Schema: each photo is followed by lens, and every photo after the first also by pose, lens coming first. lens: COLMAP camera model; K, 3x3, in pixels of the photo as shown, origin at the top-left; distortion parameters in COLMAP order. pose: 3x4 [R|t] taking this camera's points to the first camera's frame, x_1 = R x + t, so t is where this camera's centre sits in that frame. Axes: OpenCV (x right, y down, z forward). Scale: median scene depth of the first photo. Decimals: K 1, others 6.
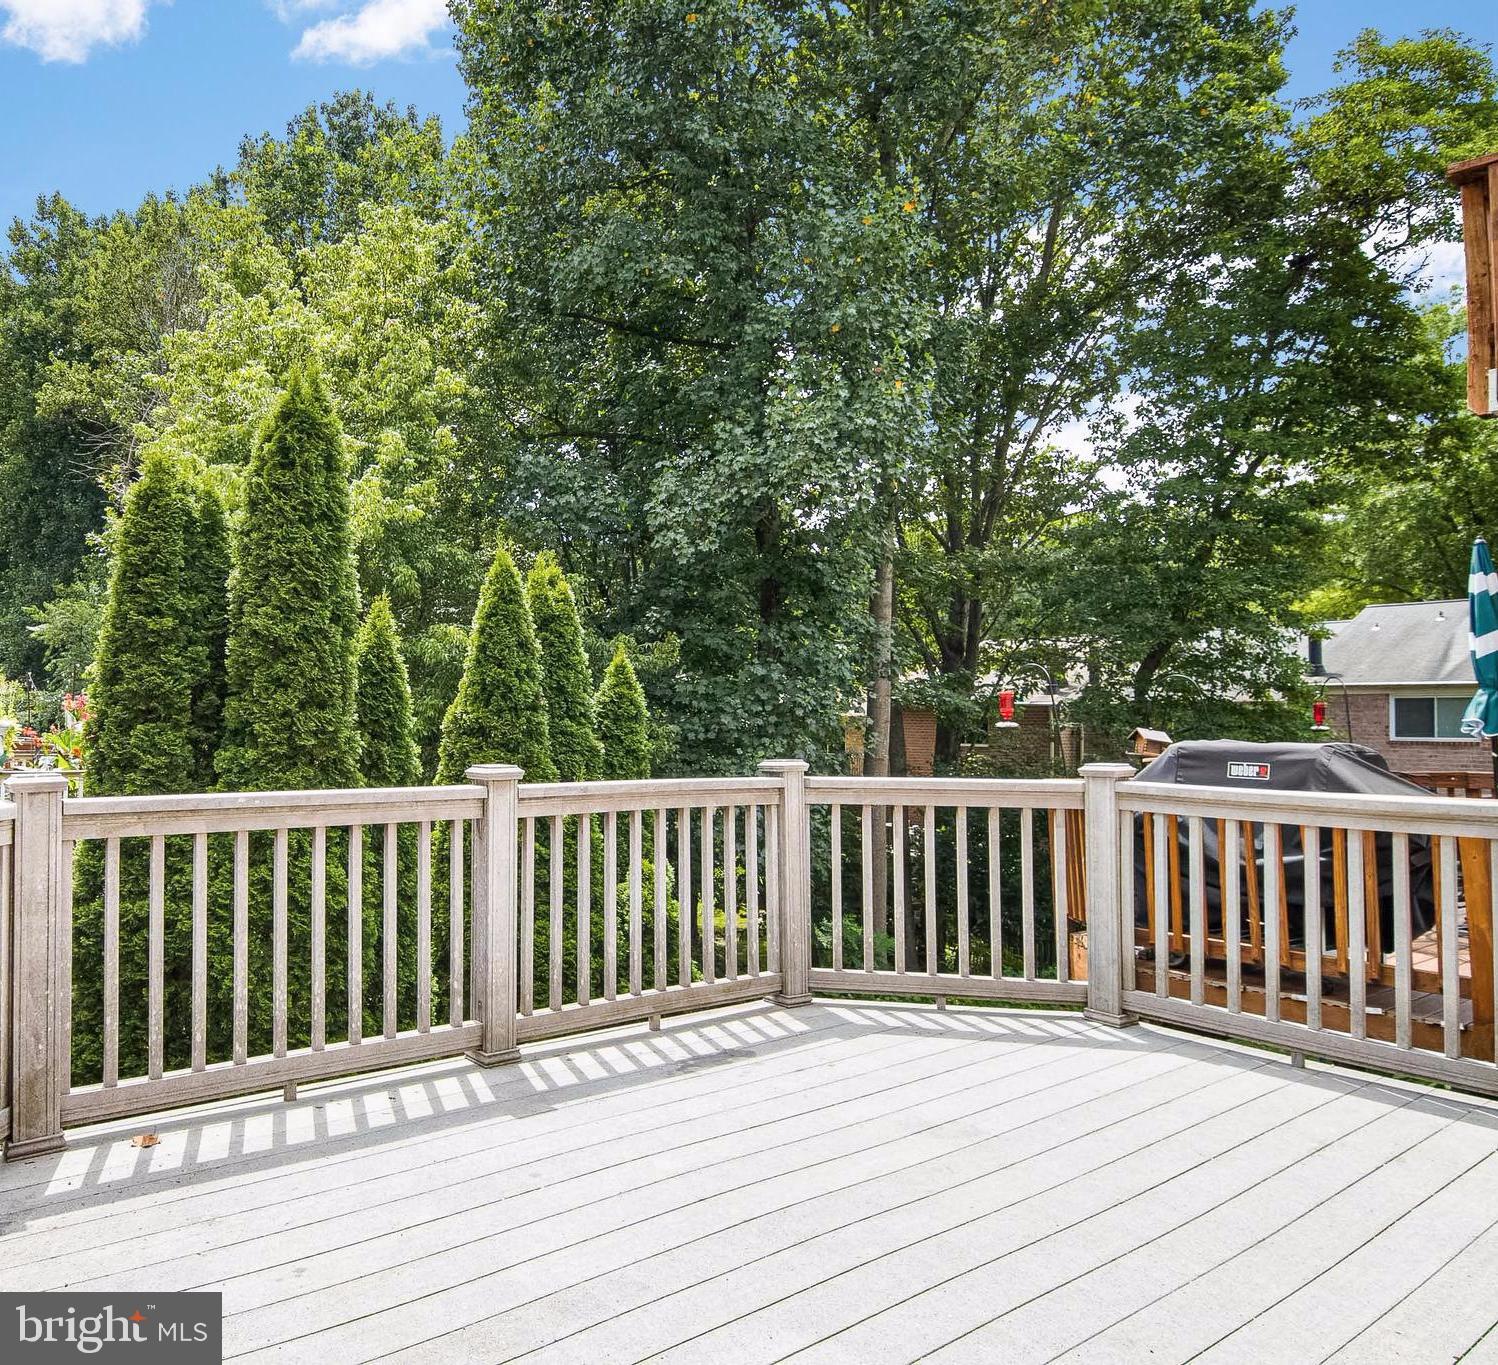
lens RADIAL K [[1275.3, 0, 749.0], [0, 1275.3, 682.5], [0, 0, 1]] dist [0.002568, 0.001293]
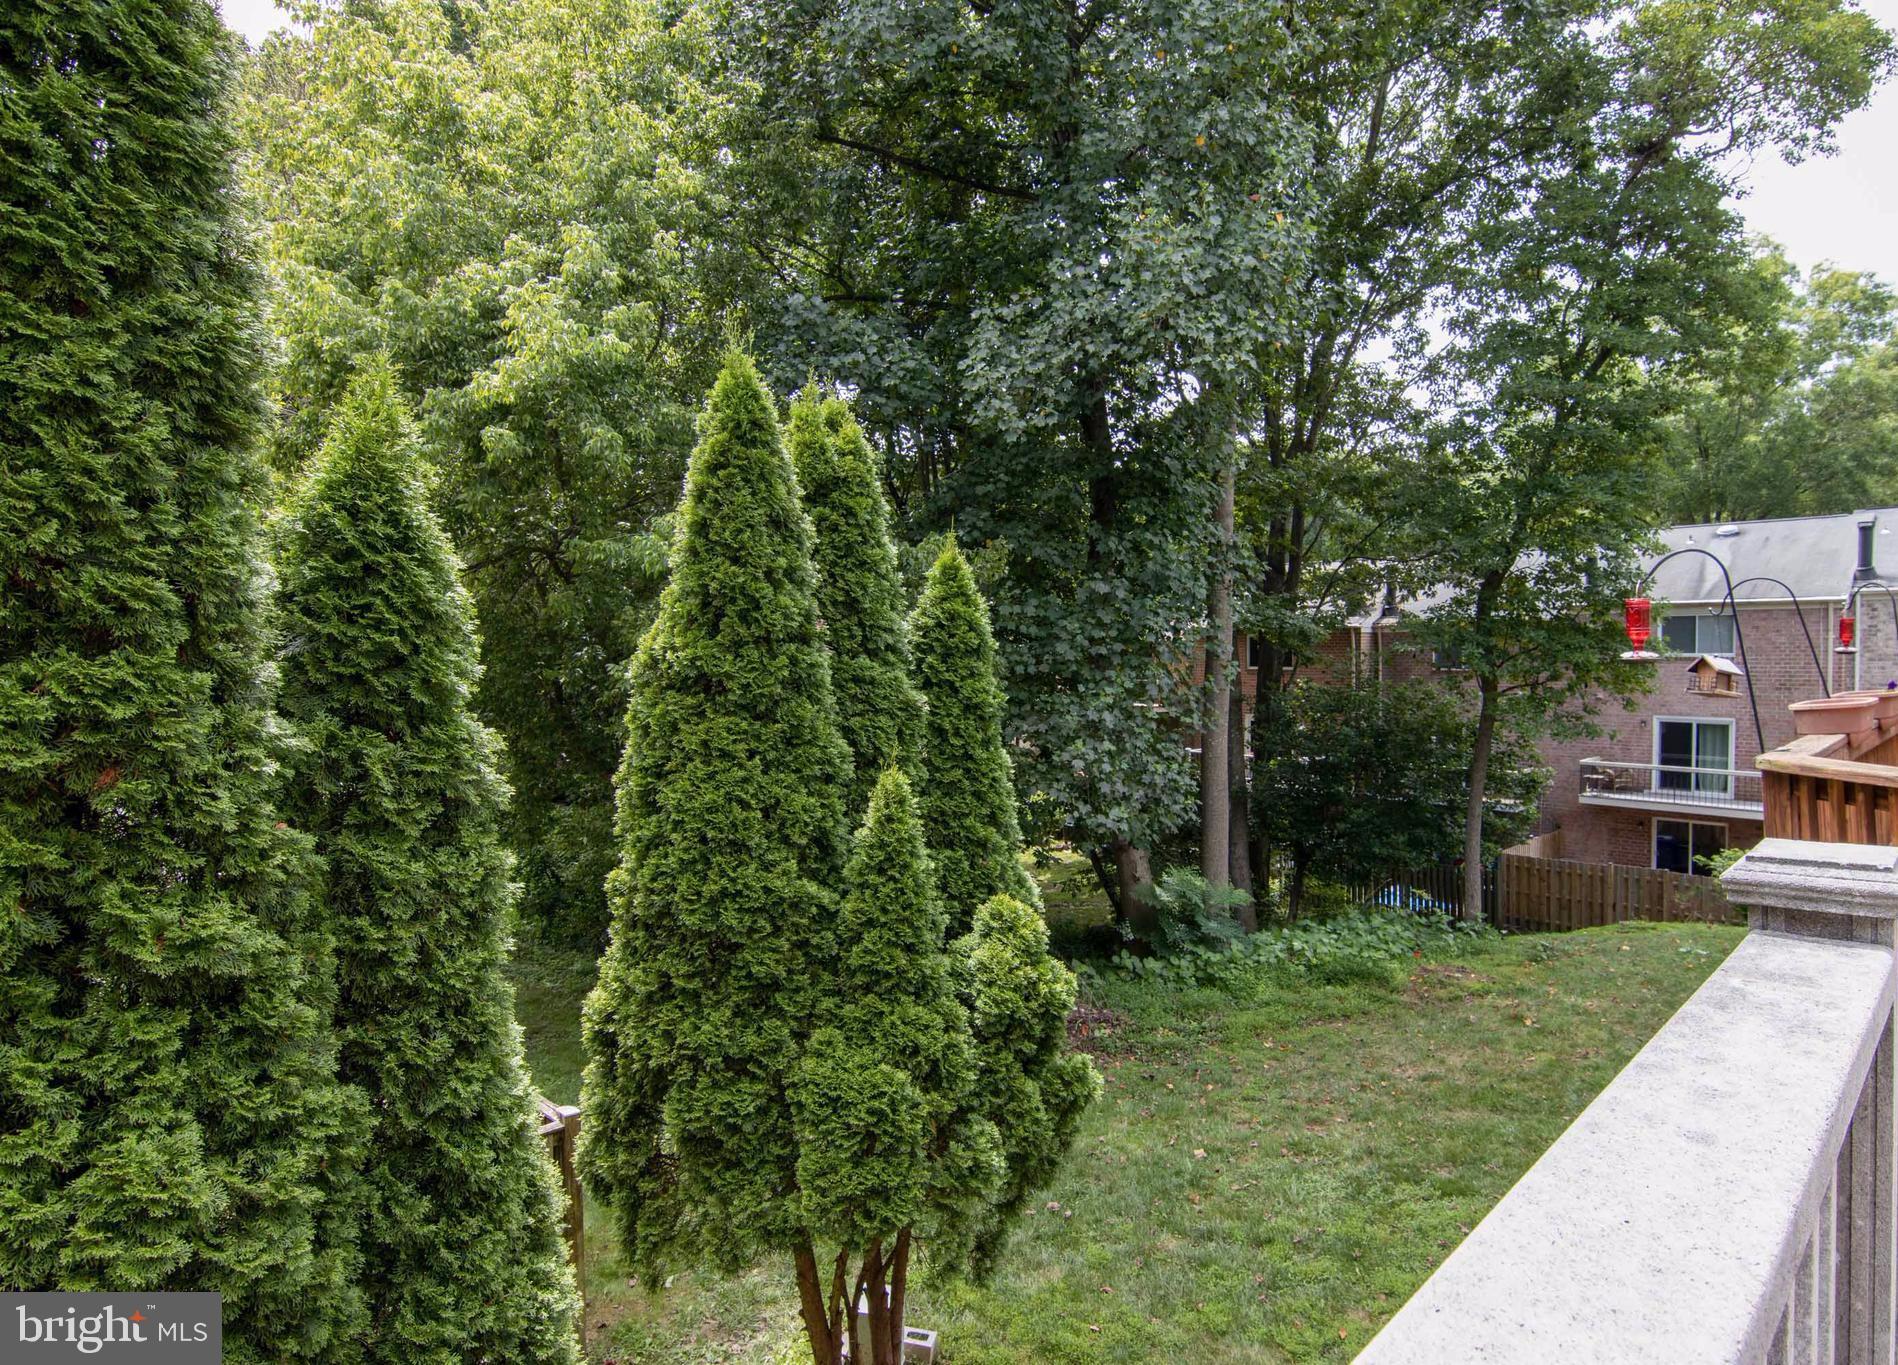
lens RADIAL K [[1040.0, 0, 1115.7], [0, 1040.0, 680.8], [0, 0, 1]] dist [-0.001686, 0.000910]
pose [[0.994677, -0.016633, 0.101691, -0.073544], [0.009940, 0.997772, 0.065969, 0.009414], [-0.102561, -0.064607, 0.992626, 0.494456]]
